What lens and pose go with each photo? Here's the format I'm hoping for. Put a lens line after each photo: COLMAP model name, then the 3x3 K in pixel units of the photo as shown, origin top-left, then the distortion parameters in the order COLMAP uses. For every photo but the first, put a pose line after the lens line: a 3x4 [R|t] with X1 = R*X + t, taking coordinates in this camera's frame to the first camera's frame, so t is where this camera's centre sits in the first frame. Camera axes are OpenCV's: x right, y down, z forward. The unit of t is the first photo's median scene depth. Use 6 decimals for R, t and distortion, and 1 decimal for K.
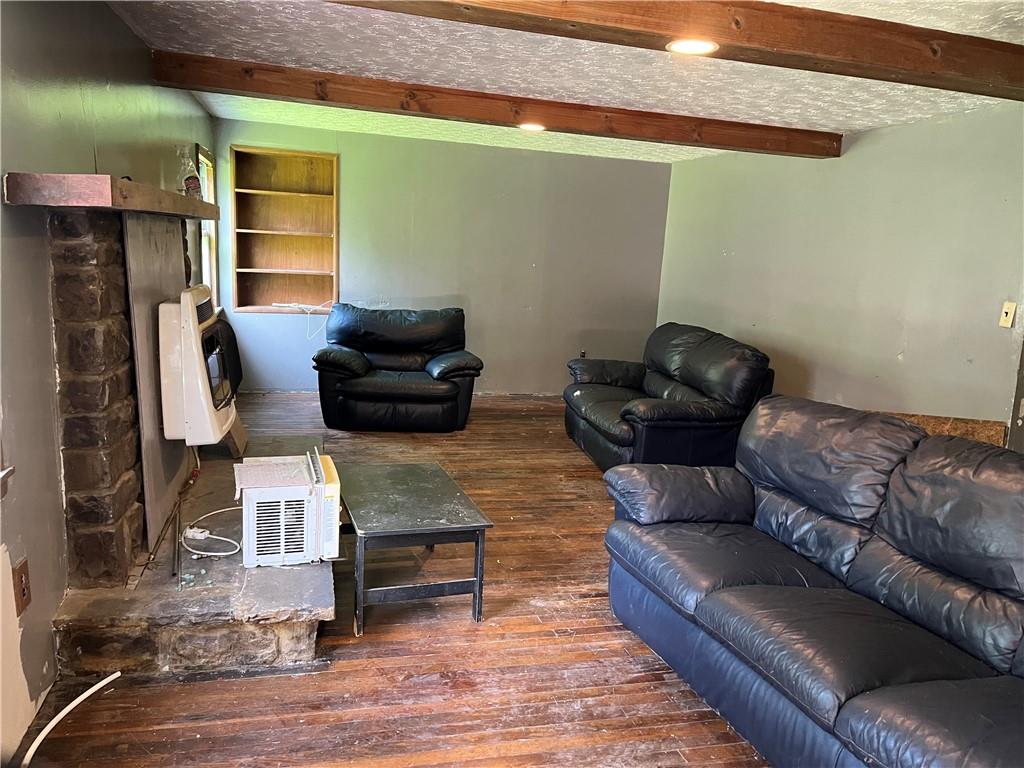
lens RADIAL K [[770.3, 0, 518.4], [0, 770.3, 388.5], [0, 0, 1]] dist [0.023843, -0.049648]
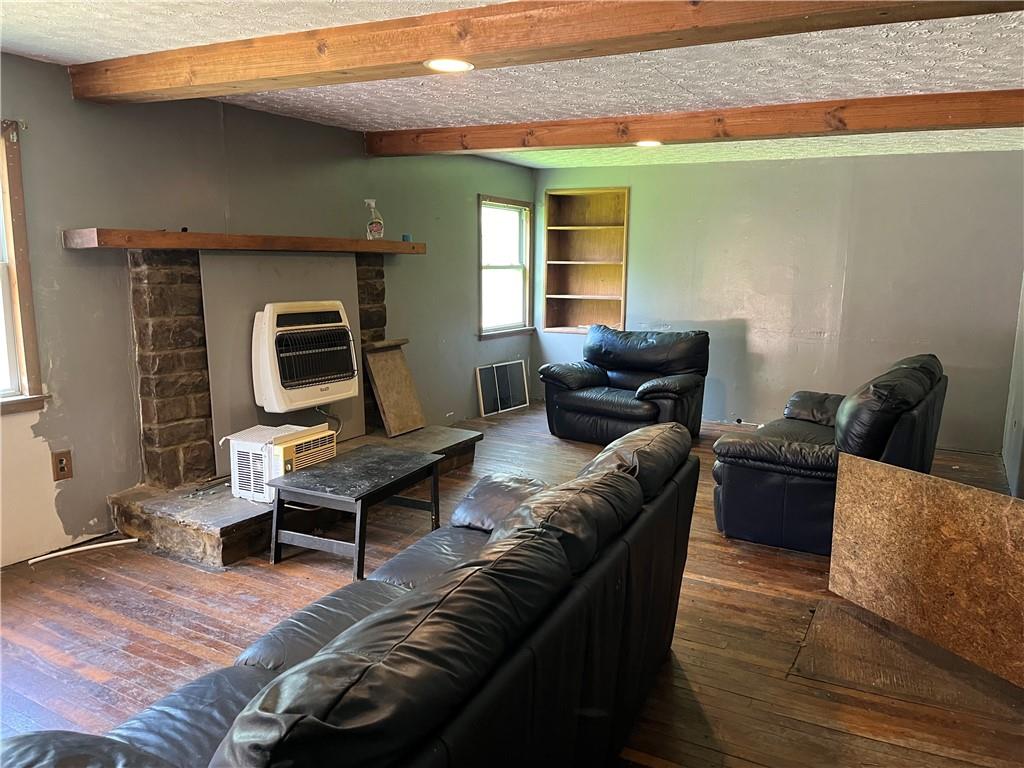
lens RADIAL K [[770.3, 0, 517.6], [0, 770.3, 385.3], [0, 0, 1]] dist [0.023843, -0.049648]
pose [[0.718317, 0.068407, -0.692345, 0.601491], [-0.102423, 0.994709, -0.007983, -0.006982], [0.688136, 0.076647, 0.721522, 0.198966]]
